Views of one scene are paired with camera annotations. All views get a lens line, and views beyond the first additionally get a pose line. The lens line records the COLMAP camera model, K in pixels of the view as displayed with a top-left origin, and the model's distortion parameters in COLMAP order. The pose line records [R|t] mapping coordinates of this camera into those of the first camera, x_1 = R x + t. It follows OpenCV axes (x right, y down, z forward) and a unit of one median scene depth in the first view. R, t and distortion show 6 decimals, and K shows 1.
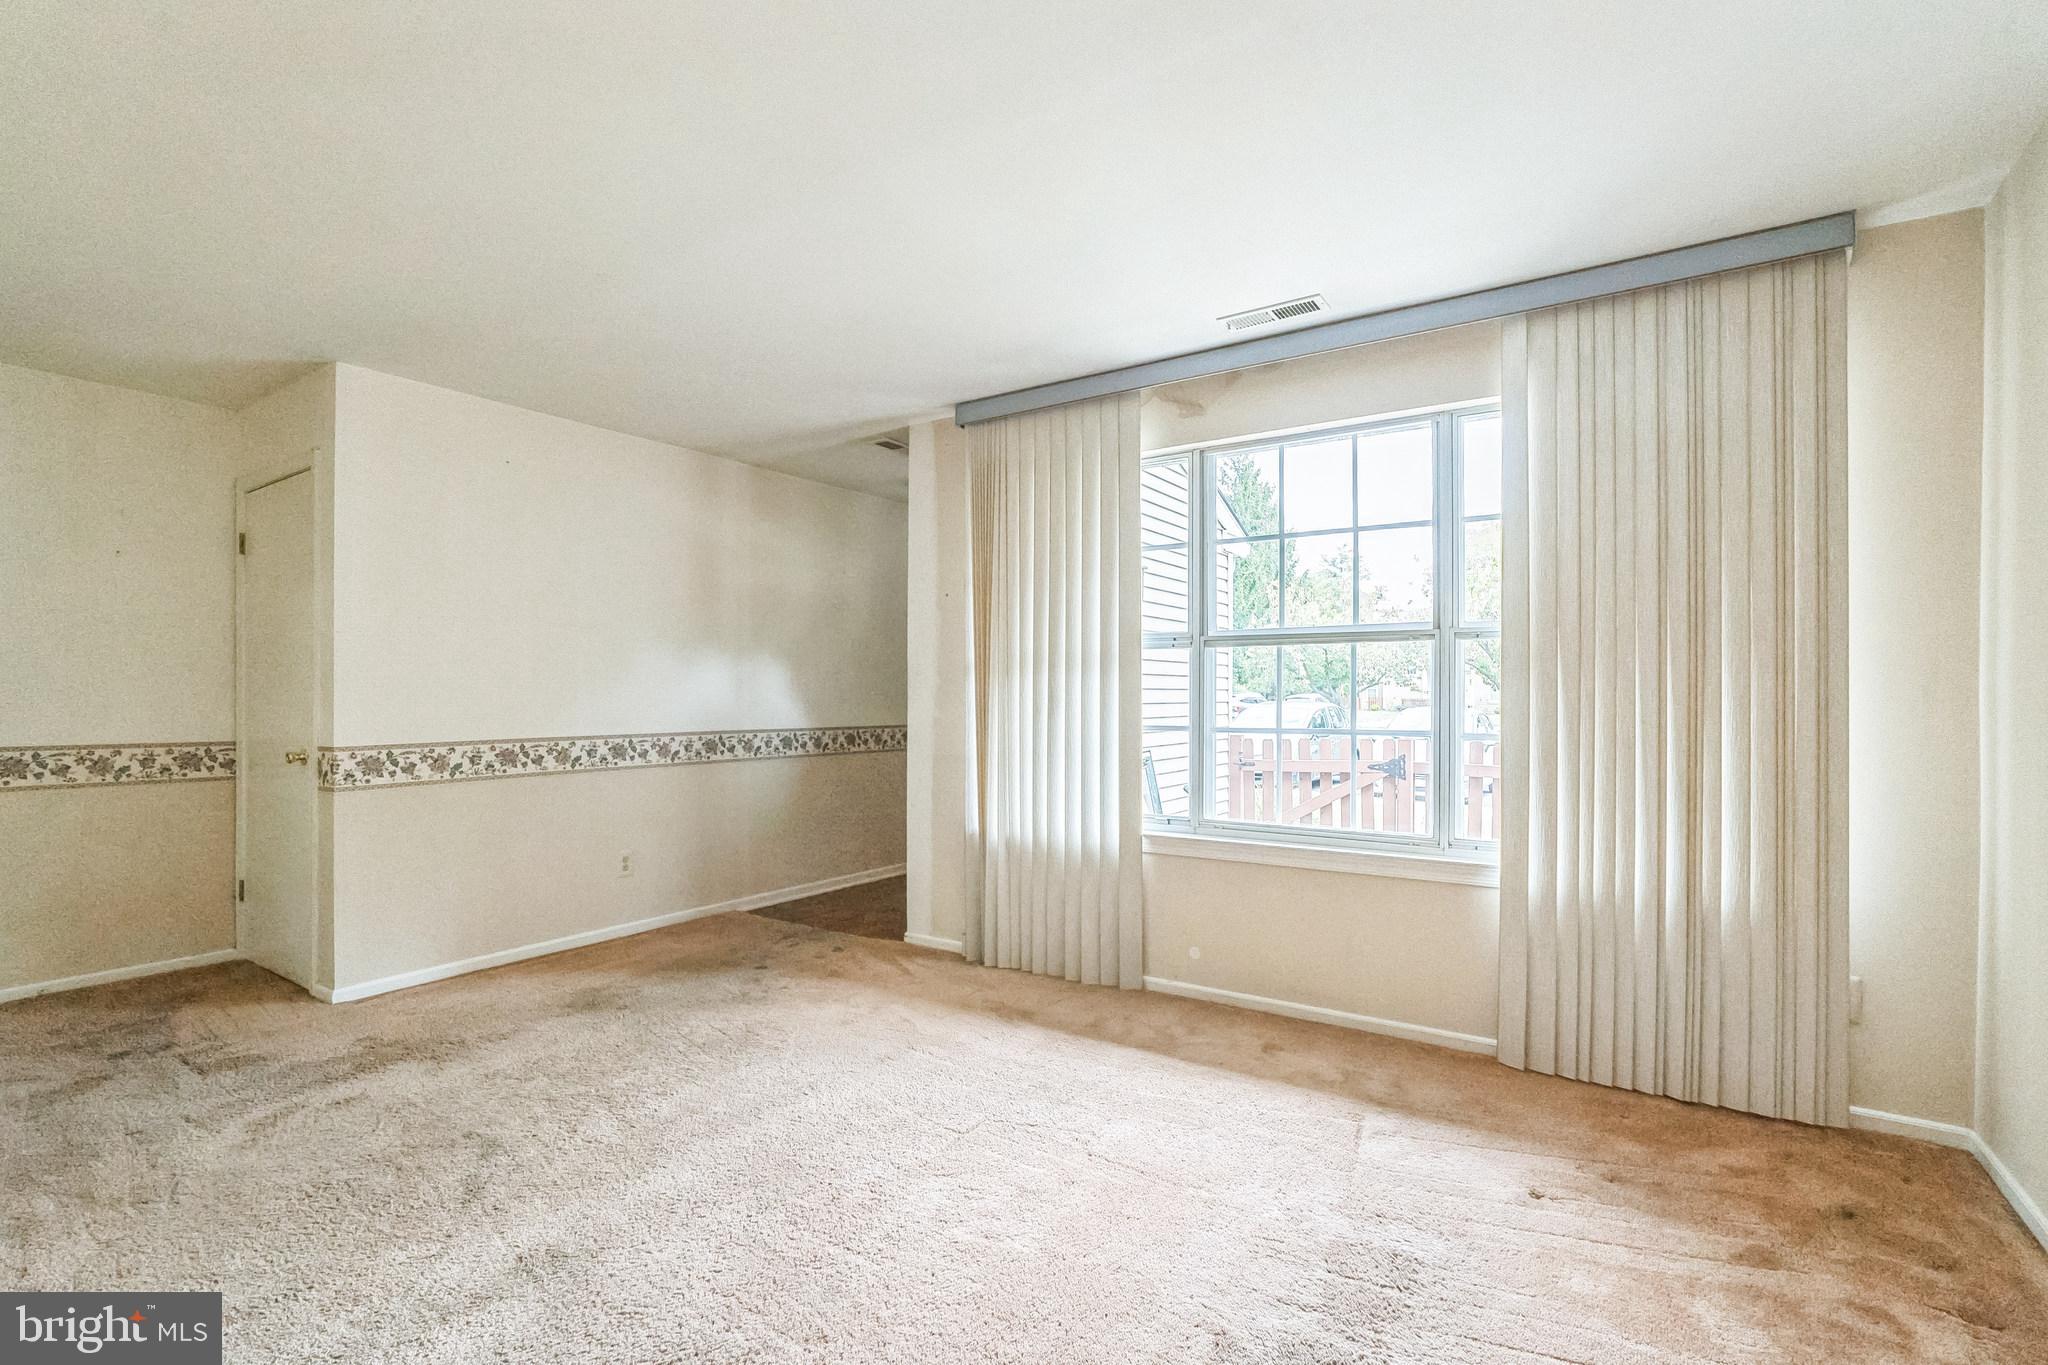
lens RADIAL K [[934.0, 0, 1019.5], [0, 934.0, 683.2], [0, 0, 1]] dist [-0.030094, 0.009978]
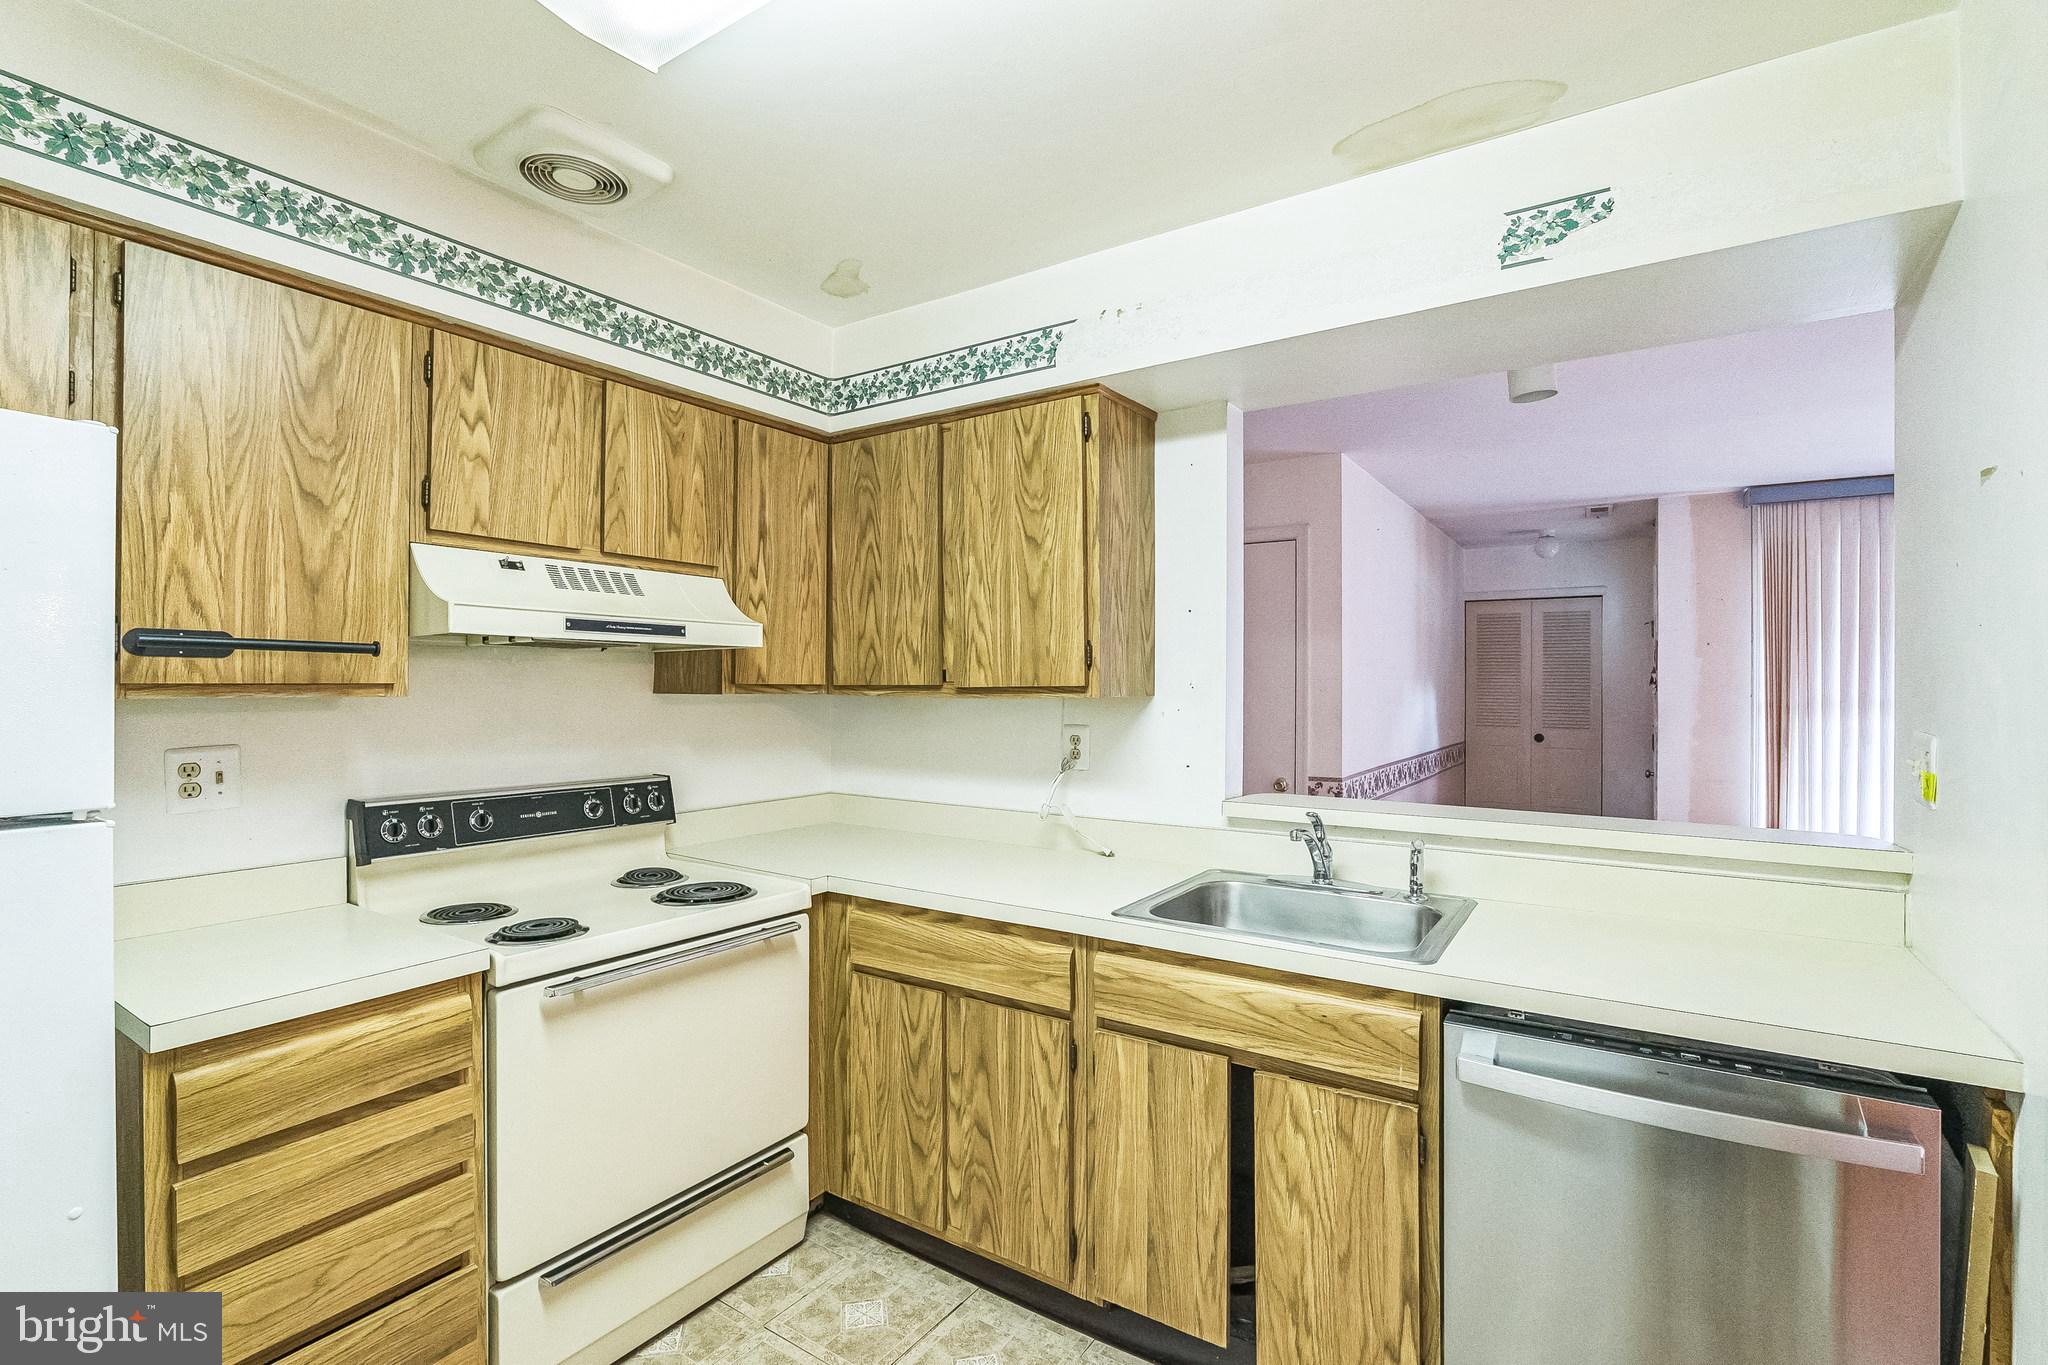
lens RADIAL K [[934.0, 0, 1023.6], [0, 934.0, 674.1], [0, 0, 1]] dist [-0.030094, 0.009978]
pose [[0.999940, 0.010142, 0.004095, -1.324847], [-0.010112, 0.999921, -0.007449, -0.053438], [-0.004170, 0.007407, 0.999964, -0.226907]]
